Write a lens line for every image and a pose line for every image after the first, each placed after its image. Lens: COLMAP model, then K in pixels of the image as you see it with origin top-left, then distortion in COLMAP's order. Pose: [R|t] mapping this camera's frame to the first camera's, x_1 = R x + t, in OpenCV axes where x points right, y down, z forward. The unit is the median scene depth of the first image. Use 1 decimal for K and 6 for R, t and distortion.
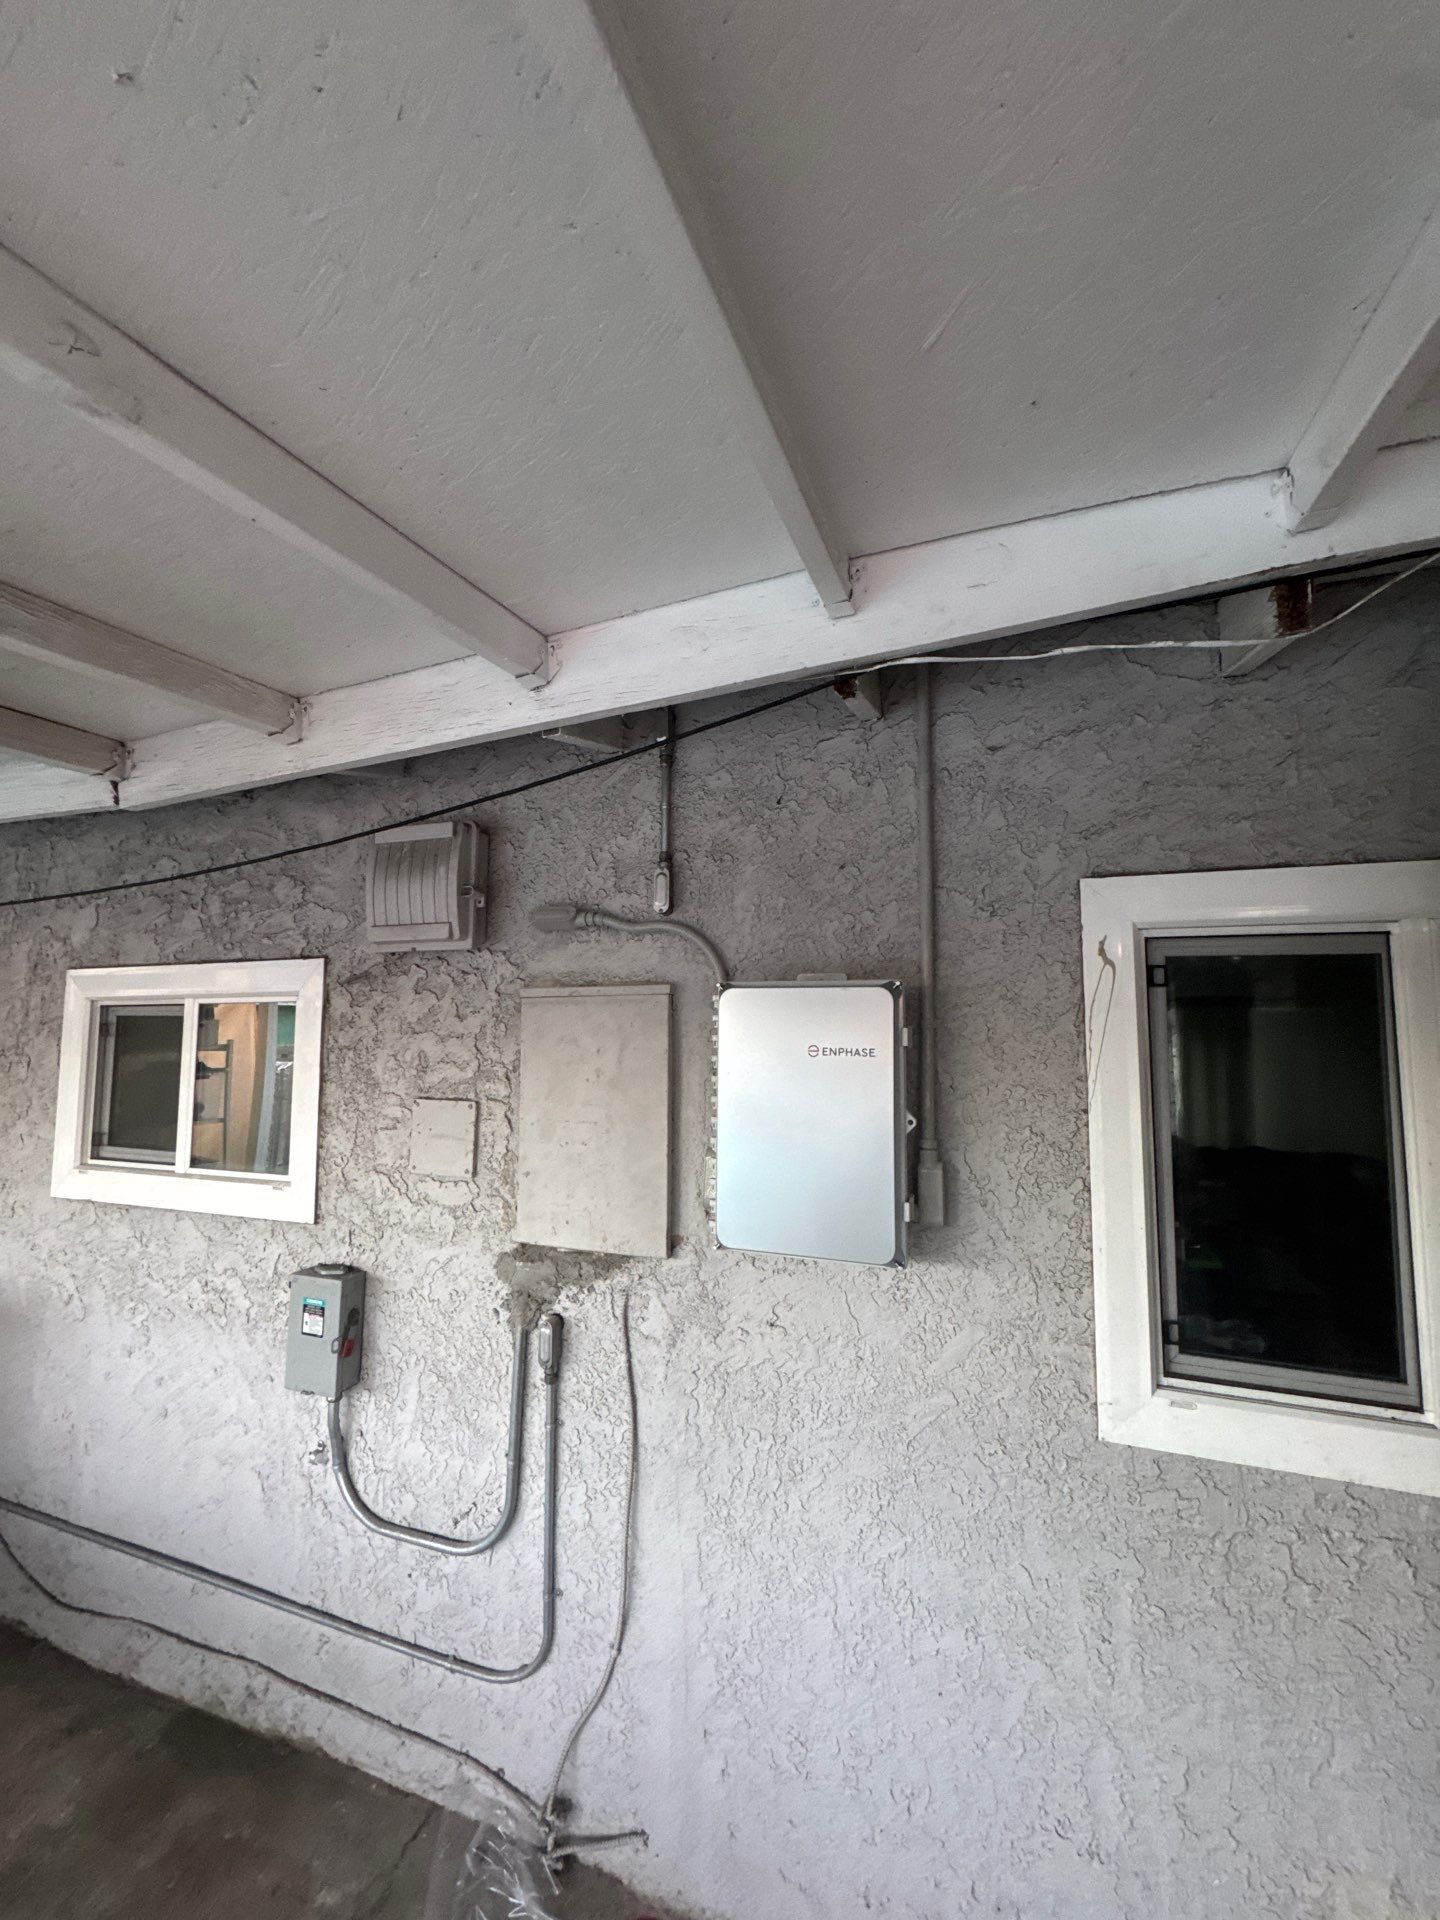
lens RADIAL K [[768.2, 0, 733.4], [0, 768.2, 958.4], [0, 0, 1]] dist [-0.000959, -0.000047]
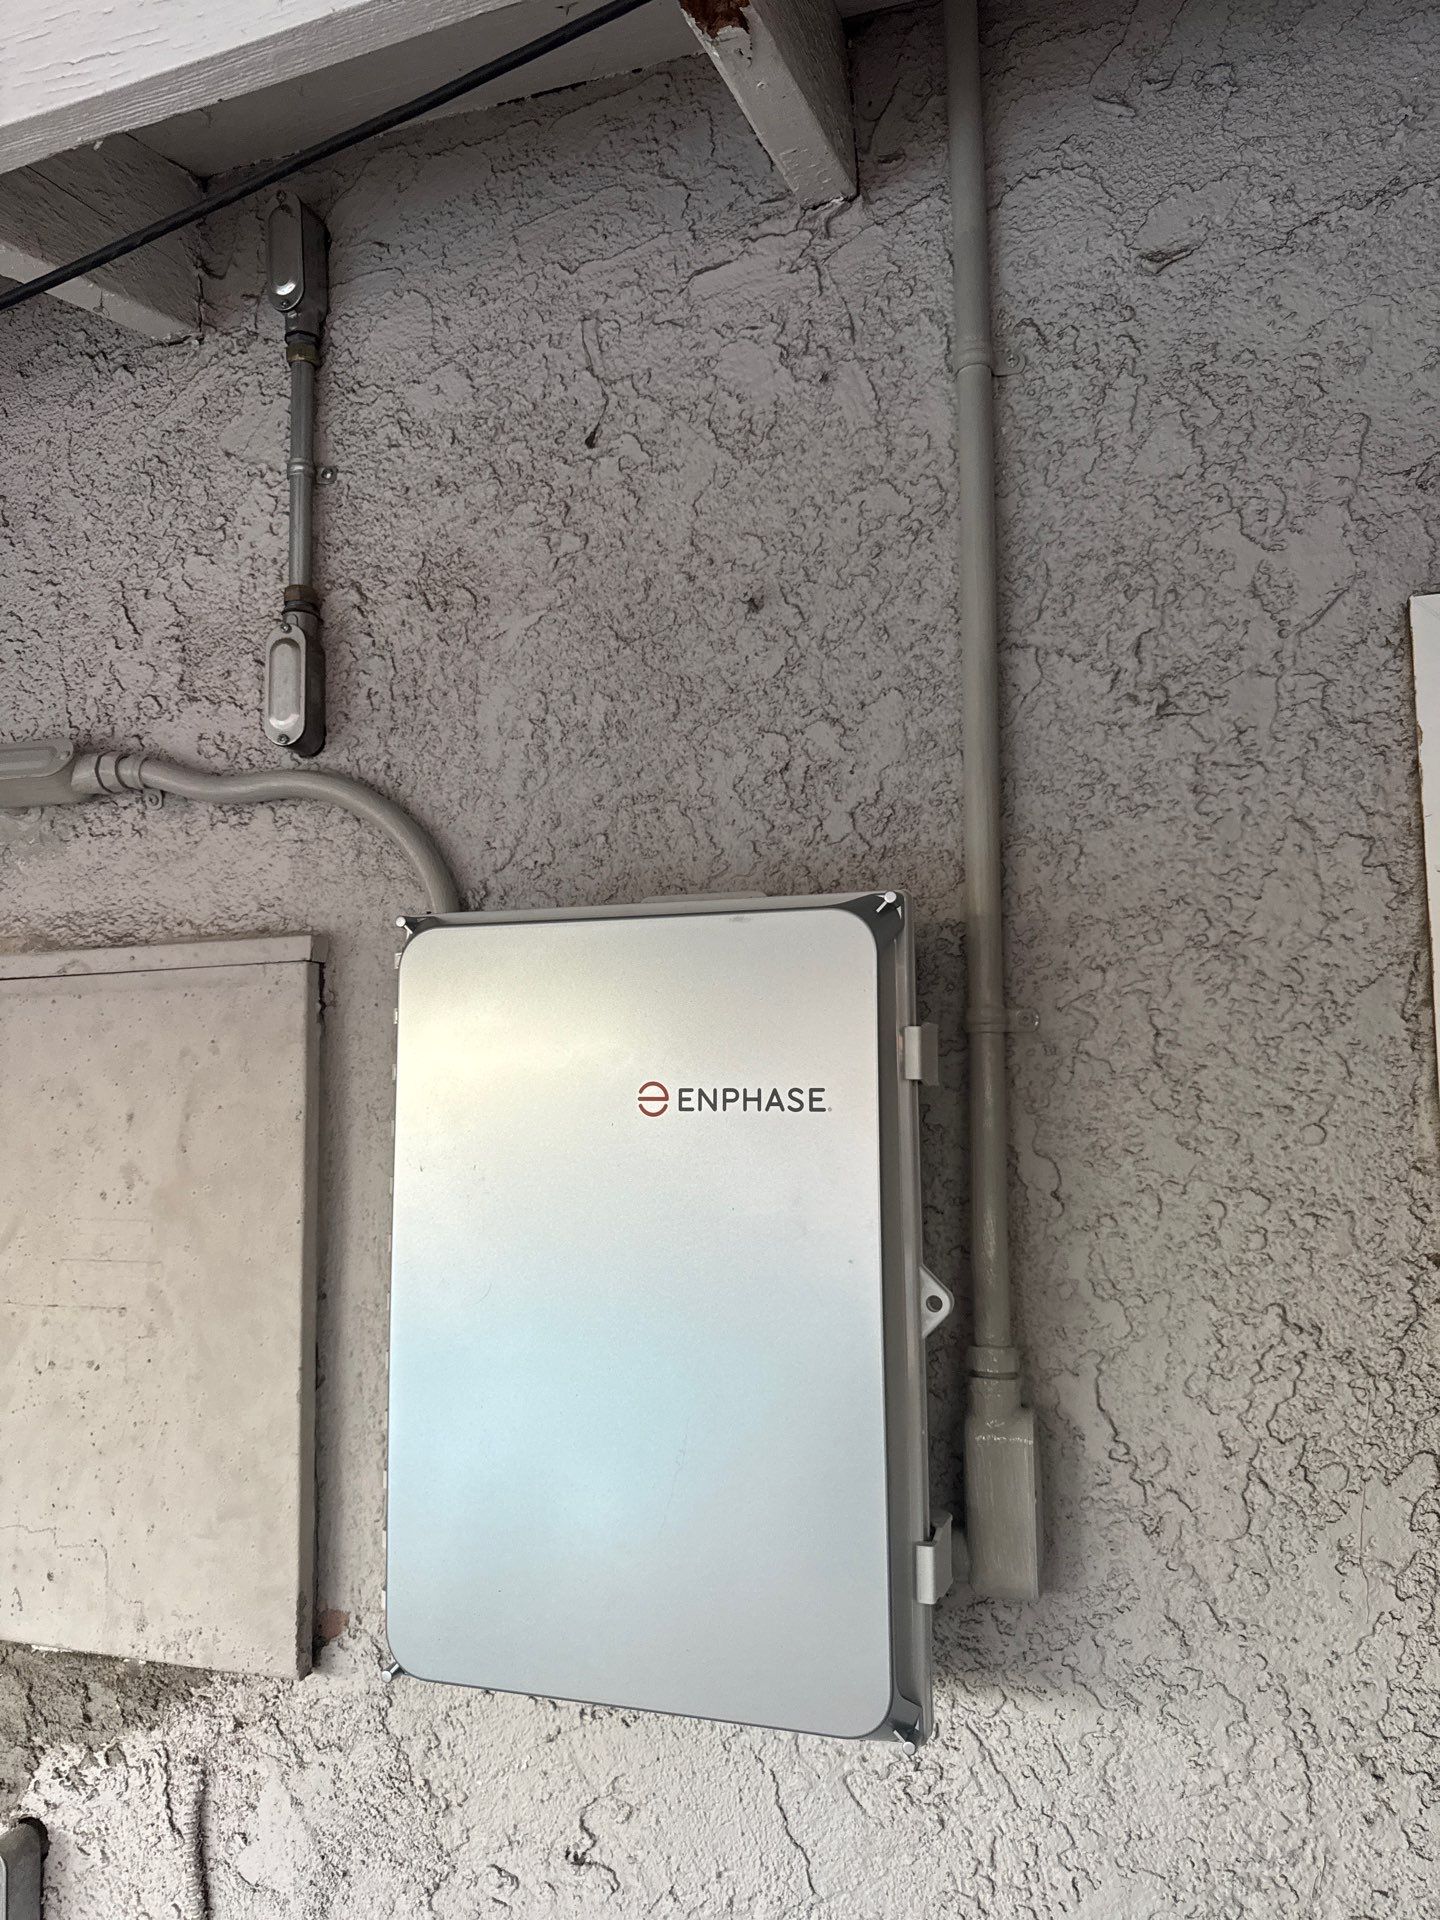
lens RADIAL K [[1416.3, 0, 720.0], [0, 1416.3, 960.0], [0, 0, 1]] dist [0.004455, -0.007700]
pose [[0.999736, -0.016836, 0.015662, 0.109491], [0.016820, 0.999858, 0.001153, 0.049688], [-0.015679, -0.000889, 0.999877, 0.317482]]
